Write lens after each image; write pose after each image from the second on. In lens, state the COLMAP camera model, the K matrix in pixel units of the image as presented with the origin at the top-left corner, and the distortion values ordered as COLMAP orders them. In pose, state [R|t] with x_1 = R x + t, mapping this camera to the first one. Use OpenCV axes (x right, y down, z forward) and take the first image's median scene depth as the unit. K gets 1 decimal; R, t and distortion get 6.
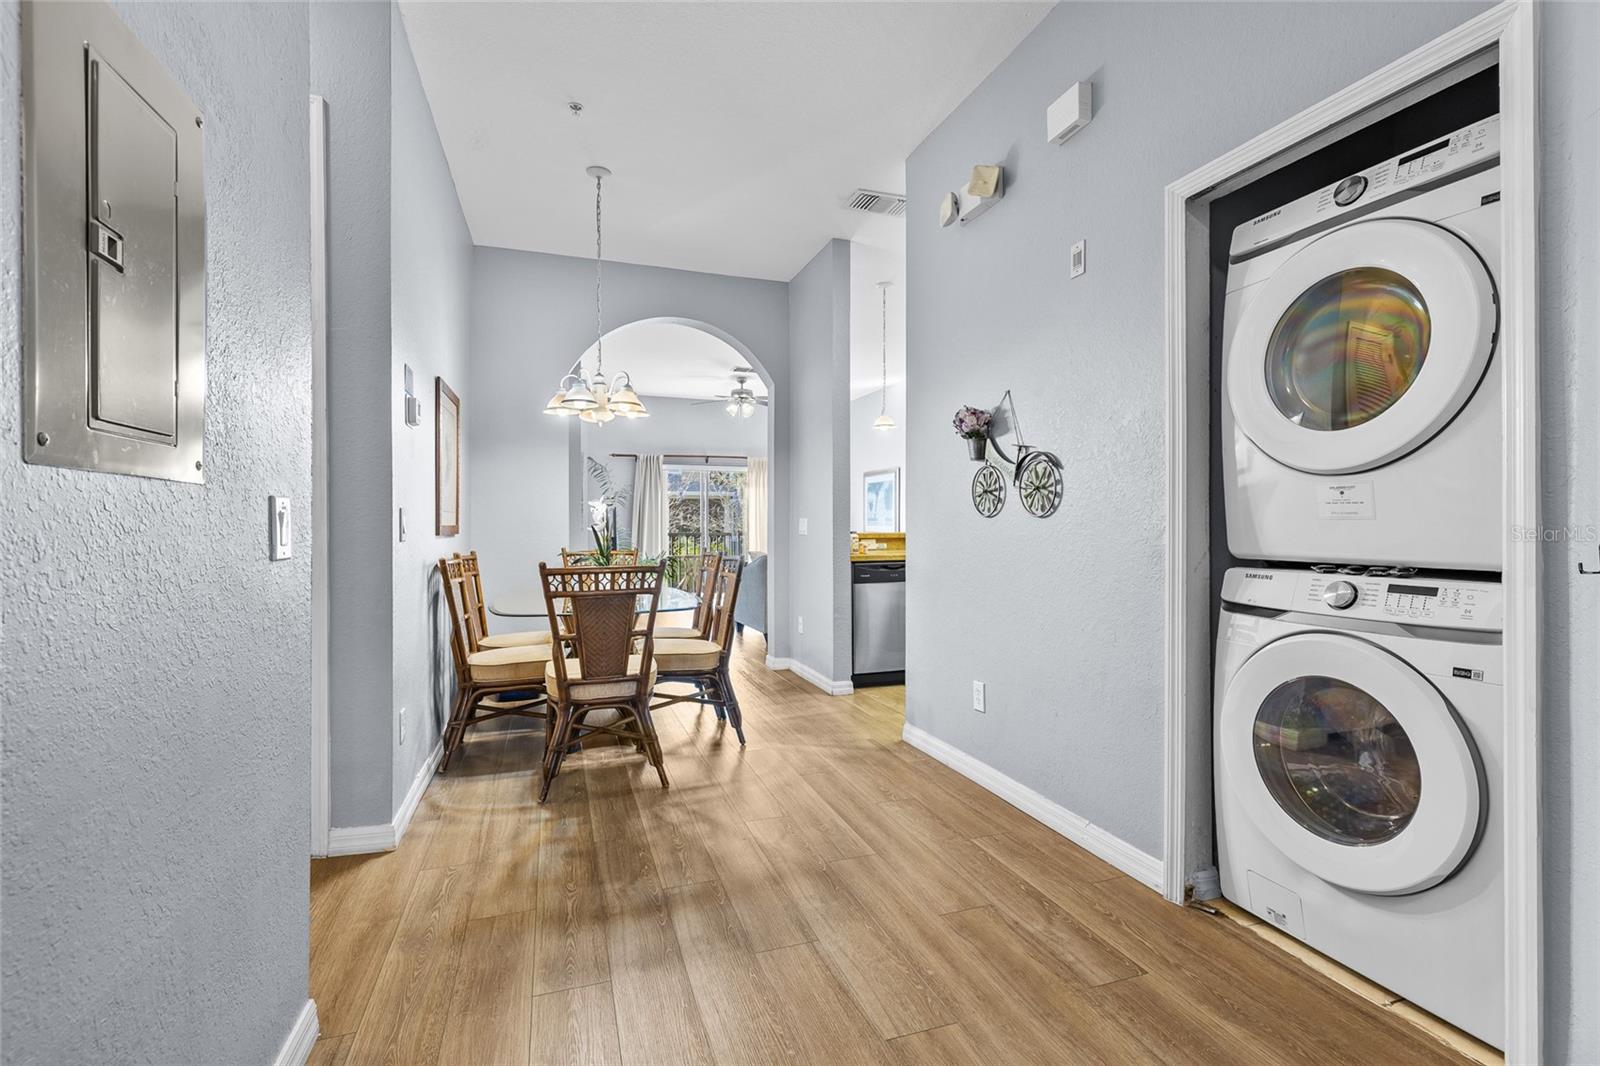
lens RADIAL K [[725.8, 0, 809.0], [0, 725.8, 528.8], [0, 0, 1]] dist [0.009085, -0.000362]
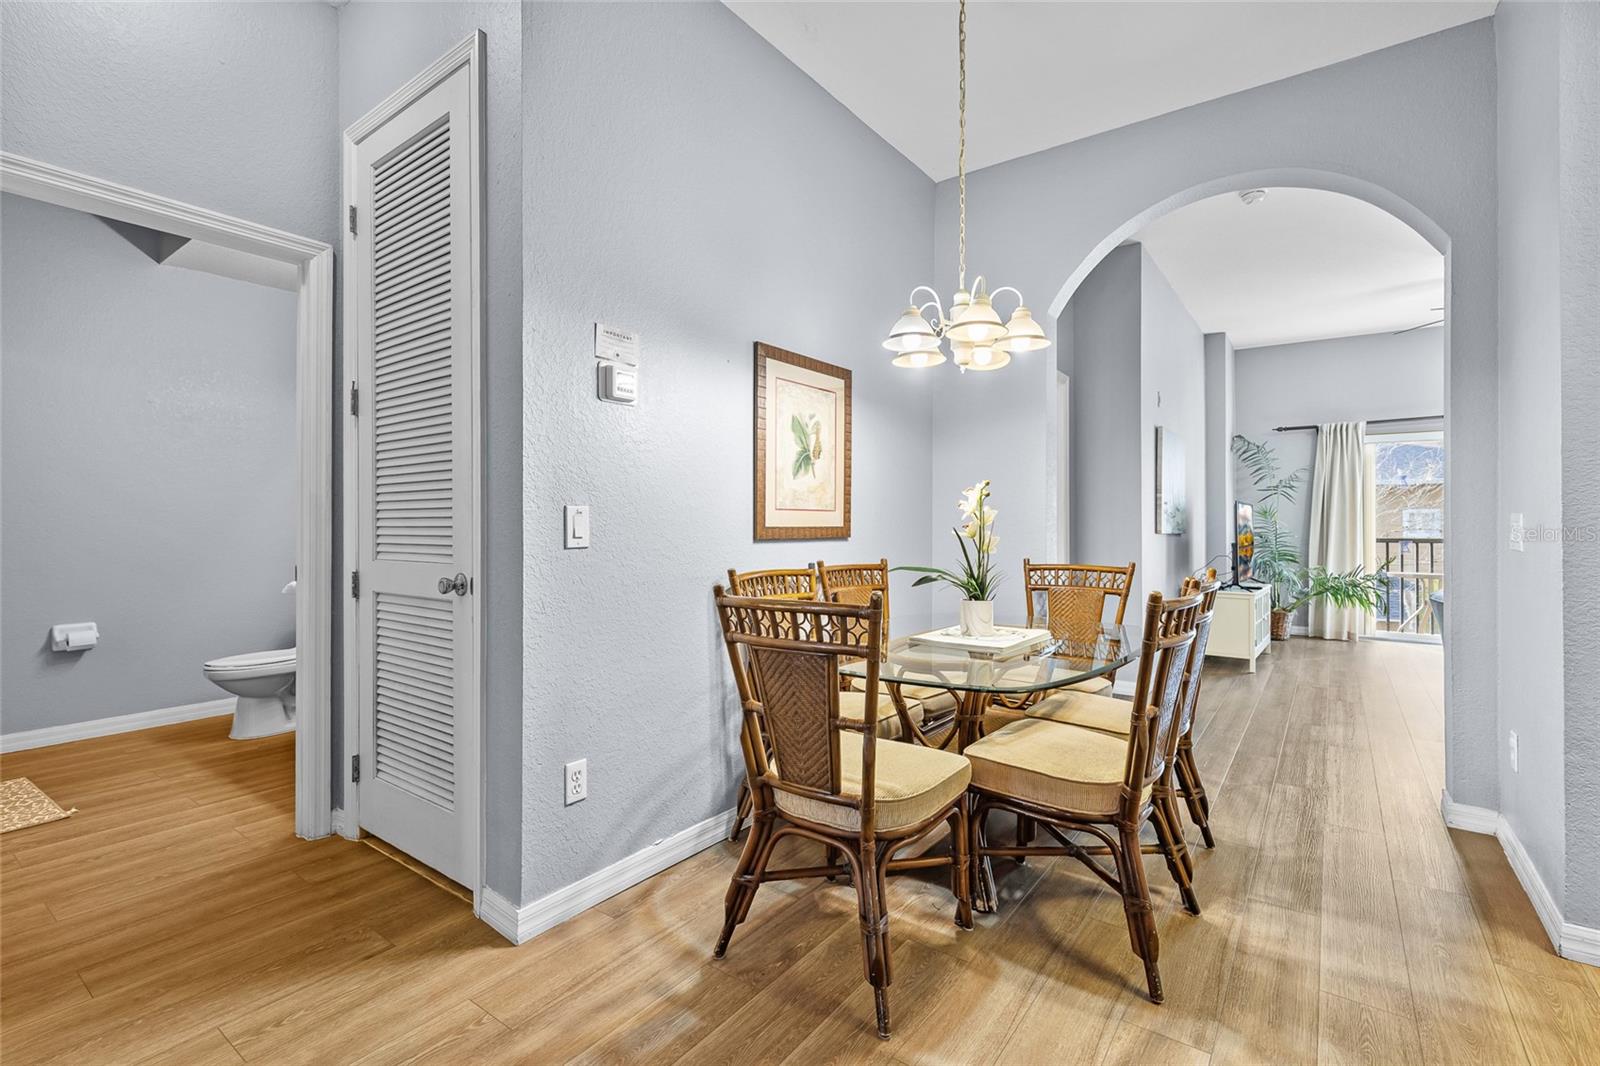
lens RADIAL K [[725.8, 0, 793.5], [0, 725.8, 526.4], [0, 0, 1]] dist [0.009085, -0.000362]
pose [[0.558739, -0.000485, -0.829343, 0.202692], [-0.003723, 0.999988, -0.003093, -0.005871], [0.829335, 0.004816, 0.558731, 0.666387]]
